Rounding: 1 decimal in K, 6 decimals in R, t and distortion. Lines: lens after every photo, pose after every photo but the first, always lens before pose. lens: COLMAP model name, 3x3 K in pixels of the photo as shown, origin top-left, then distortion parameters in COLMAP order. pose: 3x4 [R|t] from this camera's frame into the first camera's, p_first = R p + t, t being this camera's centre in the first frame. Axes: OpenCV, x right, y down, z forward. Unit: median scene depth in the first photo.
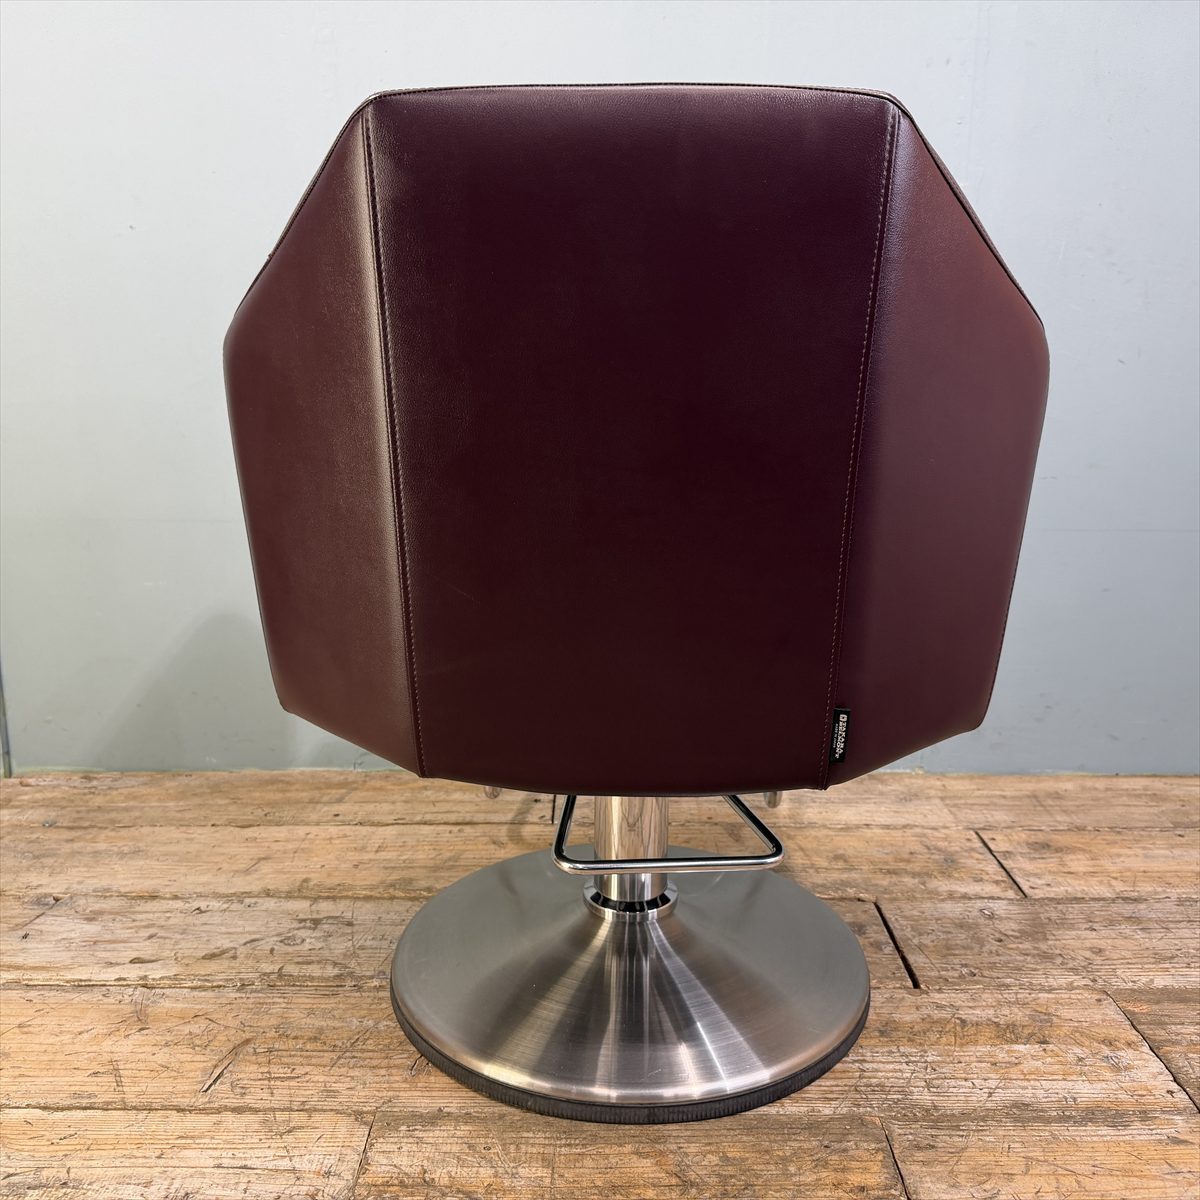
lens RADIAL K [[1125.3, 0, 598.7], [0, 1125.3, 617.2], [0, 0, 1]] dist [-0.021679, 0.000000]
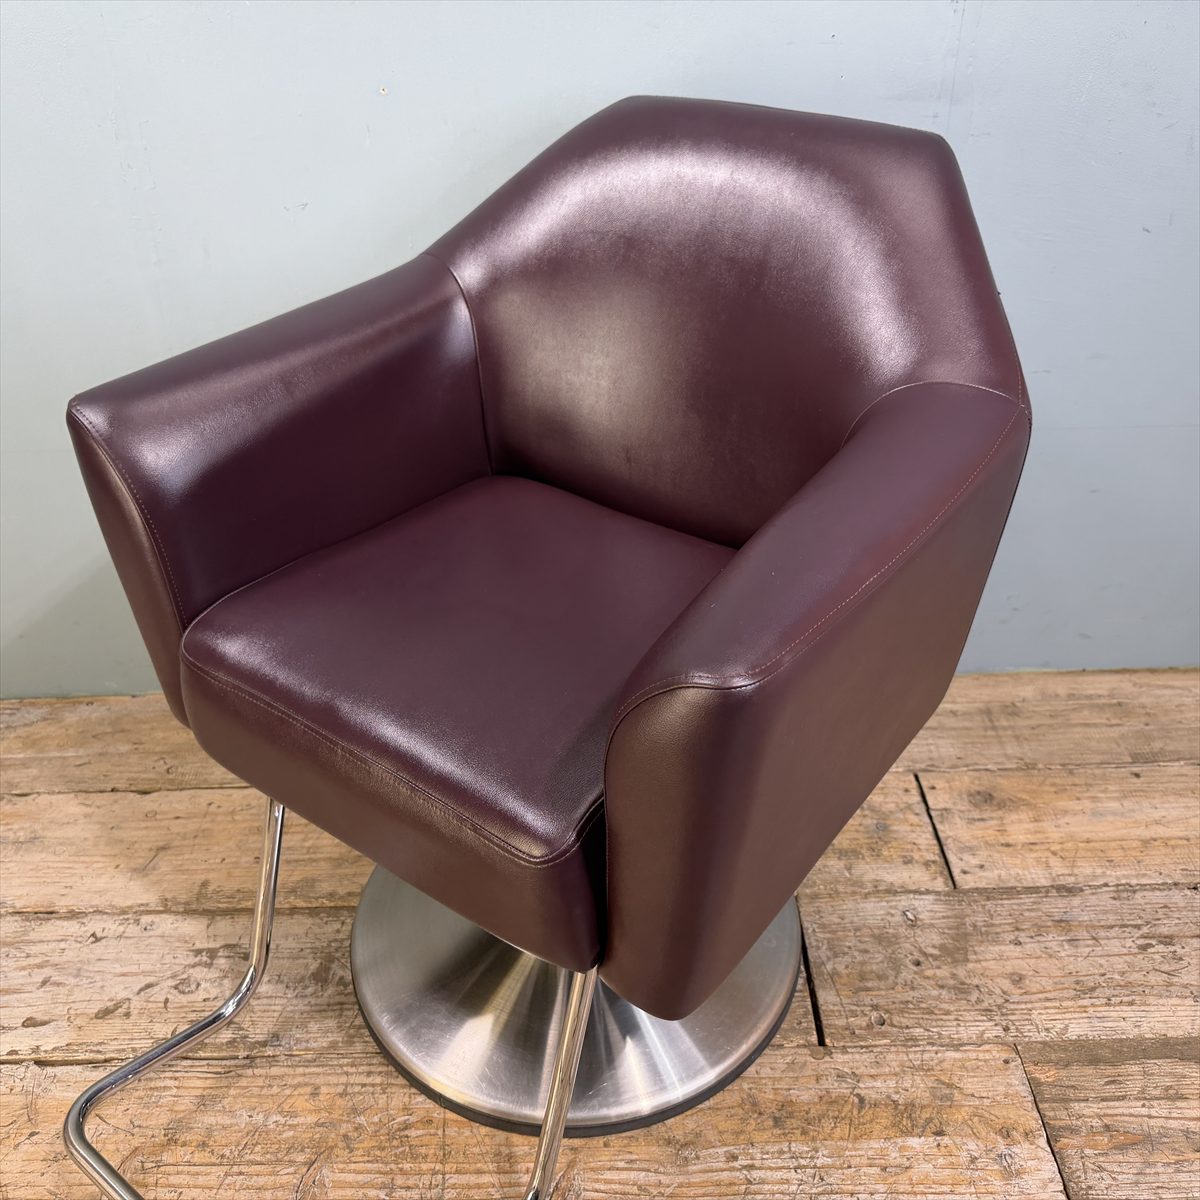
lens RADIAL K [[1125.3, 0, 598.1], [0, 1125.3, 589.9], [0, 0, 1]] dist [-0.021679, 0.000000]
pose [[0.999393, -0.029618, -0.018347, 0.100679], [0.034187, 0.935151, 0.352595, -0.327093], [0.006714, -0.353008, 0.935596, 0.191236]]
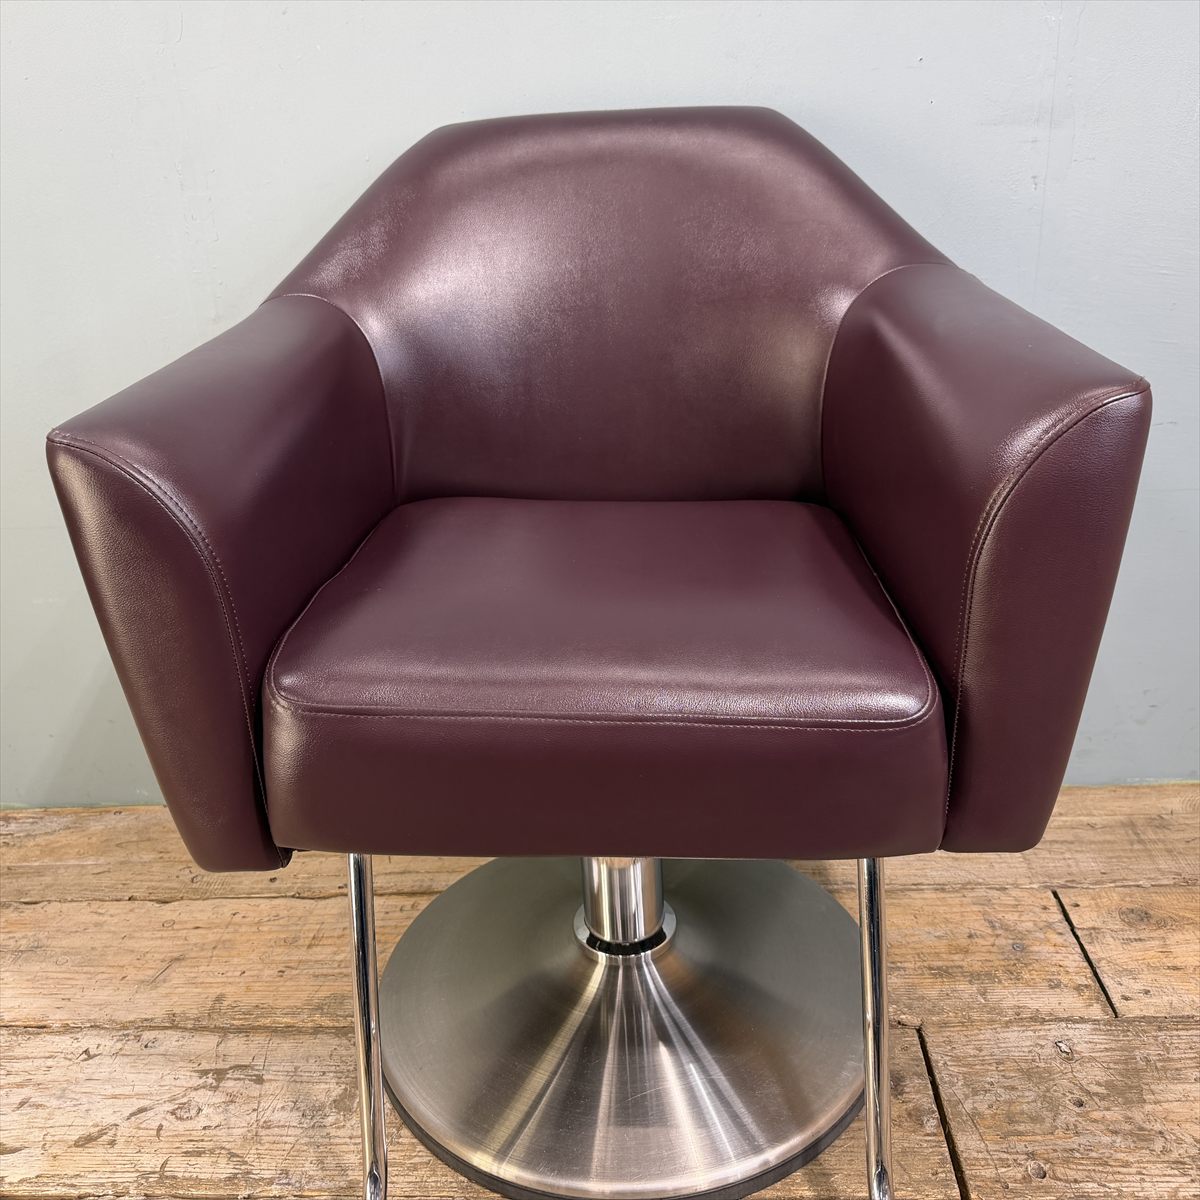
lens RADIAL K [[1125.3, 0, 594.7], [0, 1125.3, 598.8], [0, 0, 1]] dist [-0.021679, 0.000000]
pose [[0.996232, -0.037025, -0.078434, 0.089882], [0.049489, 0.985306, 0.163473, -0.176433], [0.071229, -0.166738, 0.983425, 0.255419]]
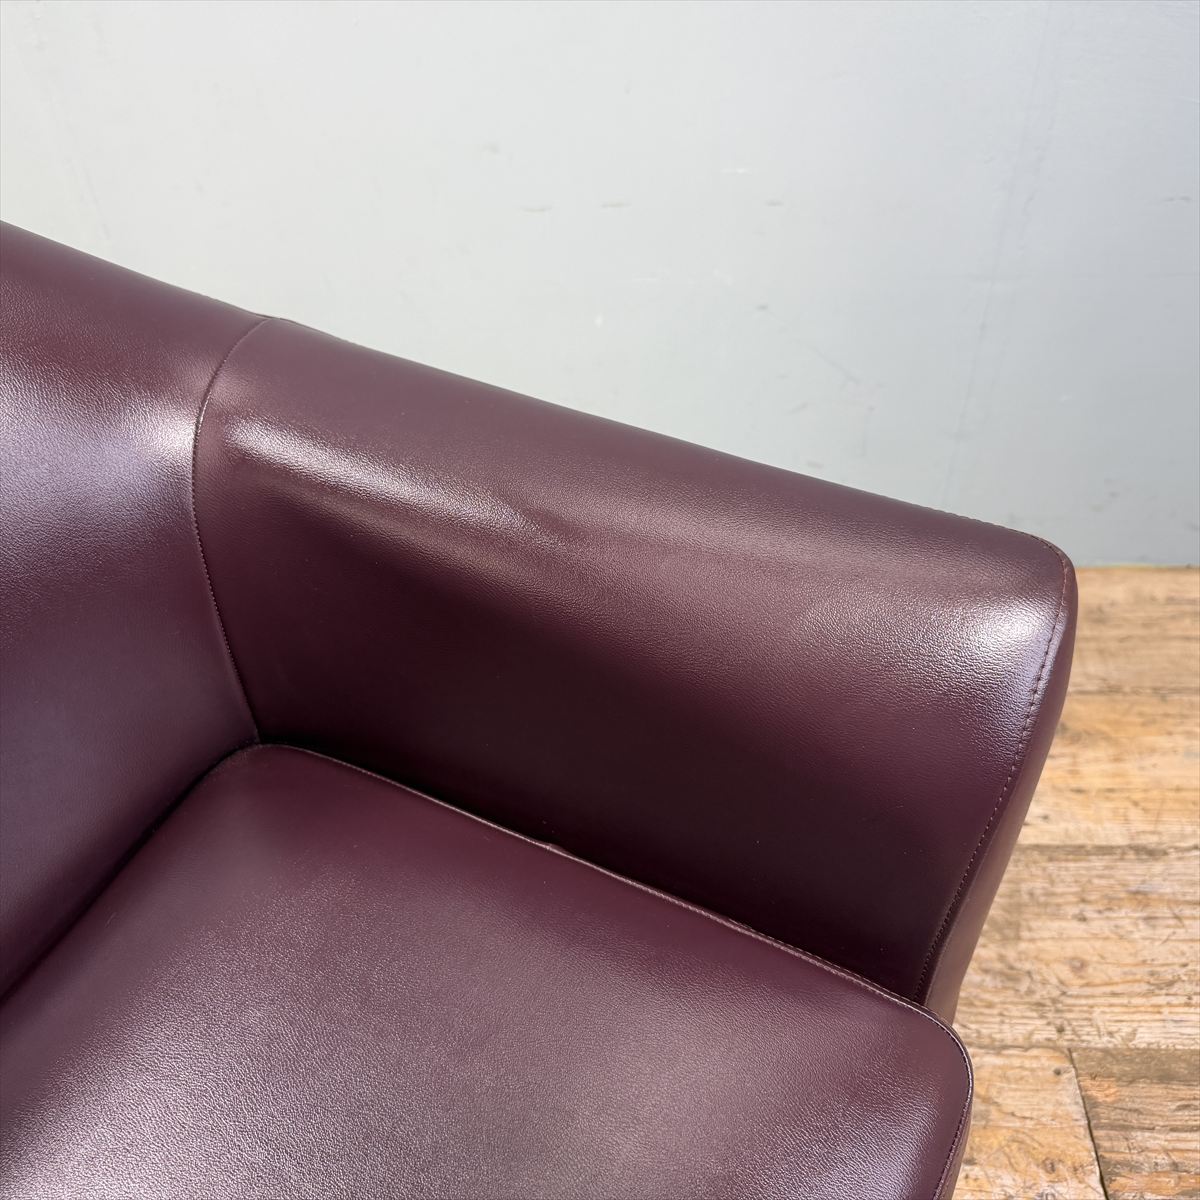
lens RADIAL K [[1125.3, 0, 598.9], [0, 1125.3, 586.7], [0, 0, 1]] dist [-0.021679, 0.000000]
pose [[0.997046, 0.000366, -0.076804, 0.146347], [0.038785, 0.860720, 0.507598, -0.317844], [0.066292, -0.509078, 0.858164, 0.380610]]
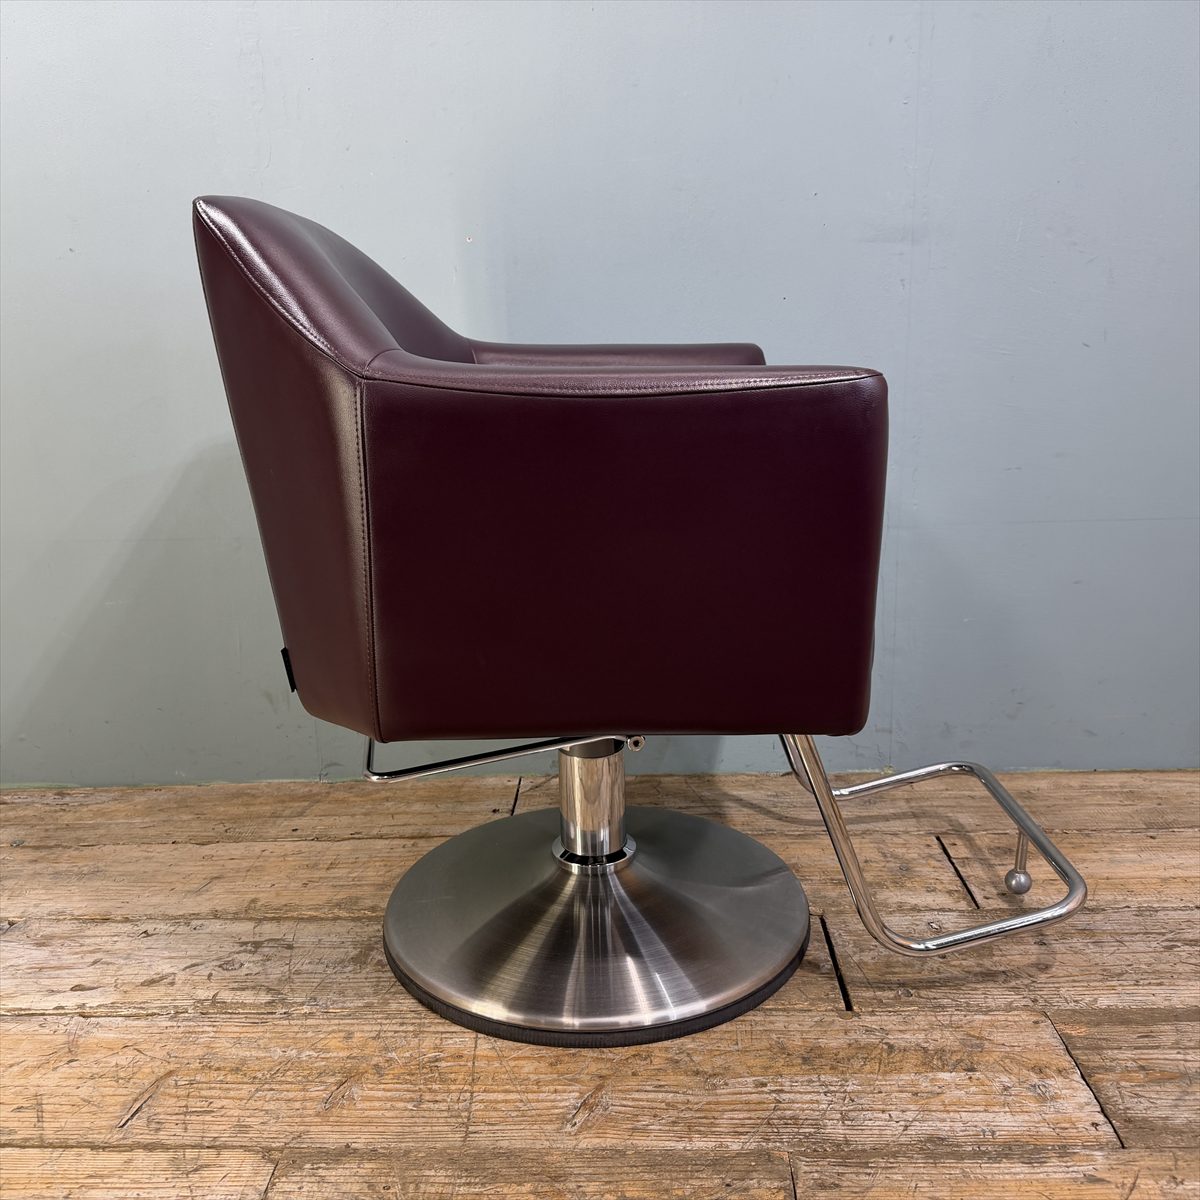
lens RADIAL K [[1125.3, 0, 590.2], [0, 1125.3, 606.0], [0, 0, 1]] dist [-0.021679, 0.000000]
pose [[0.998375, -0.027110, -0.050132, 0.097762], [0.028007, 0.999458, 0.017276, -0.038753], [0.049636, -0.018652, 0.998593, 0.013135]]
